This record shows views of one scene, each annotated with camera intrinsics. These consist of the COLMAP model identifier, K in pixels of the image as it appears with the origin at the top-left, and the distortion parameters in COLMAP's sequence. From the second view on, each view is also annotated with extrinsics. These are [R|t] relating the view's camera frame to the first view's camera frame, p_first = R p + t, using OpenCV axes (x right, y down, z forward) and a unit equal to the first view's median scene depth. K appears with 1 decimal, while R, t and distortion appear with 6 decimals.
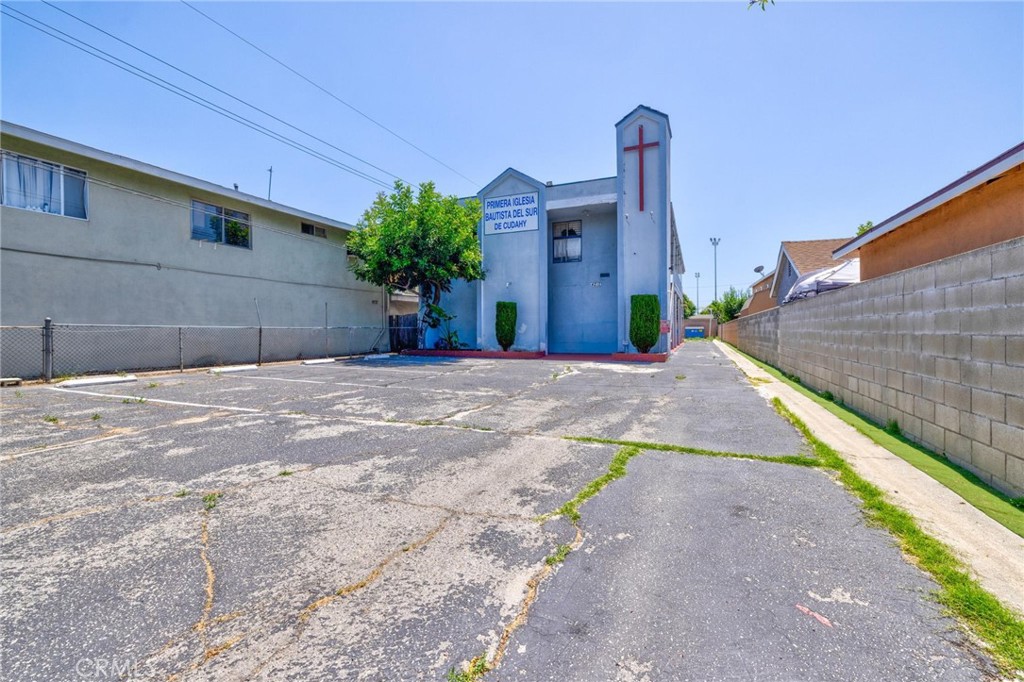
lens RADIAL K [[438.7, 0, 516.6], [0, 438.7, 331.8], [0, 0, 1]] dist [0.004486, 0.000189]
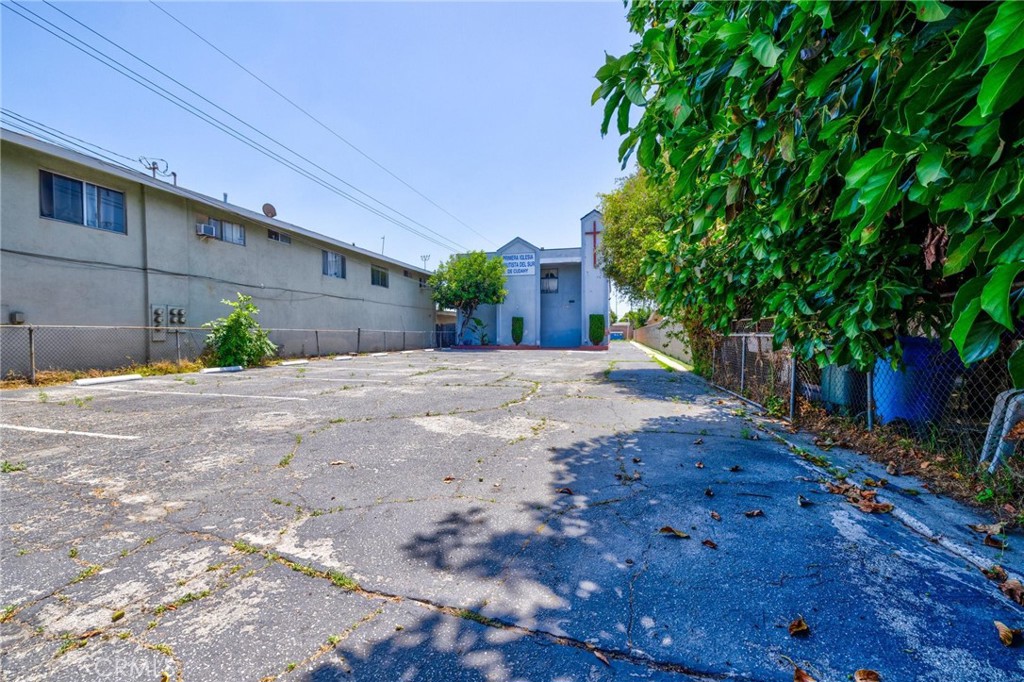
lens RADIAL K [[438.7, 0, 506.5], [0, 438.7, 344.2], [0, 0, 1]] dist [0.004486, 0.000189]
pose [[0.988673, -0.002610, 0.150065, -0.321497], [-0.000053, 0.999843, 0.017740, 0.008744], [-0.150088, -0.017547, 0.988517, -0.687104]]
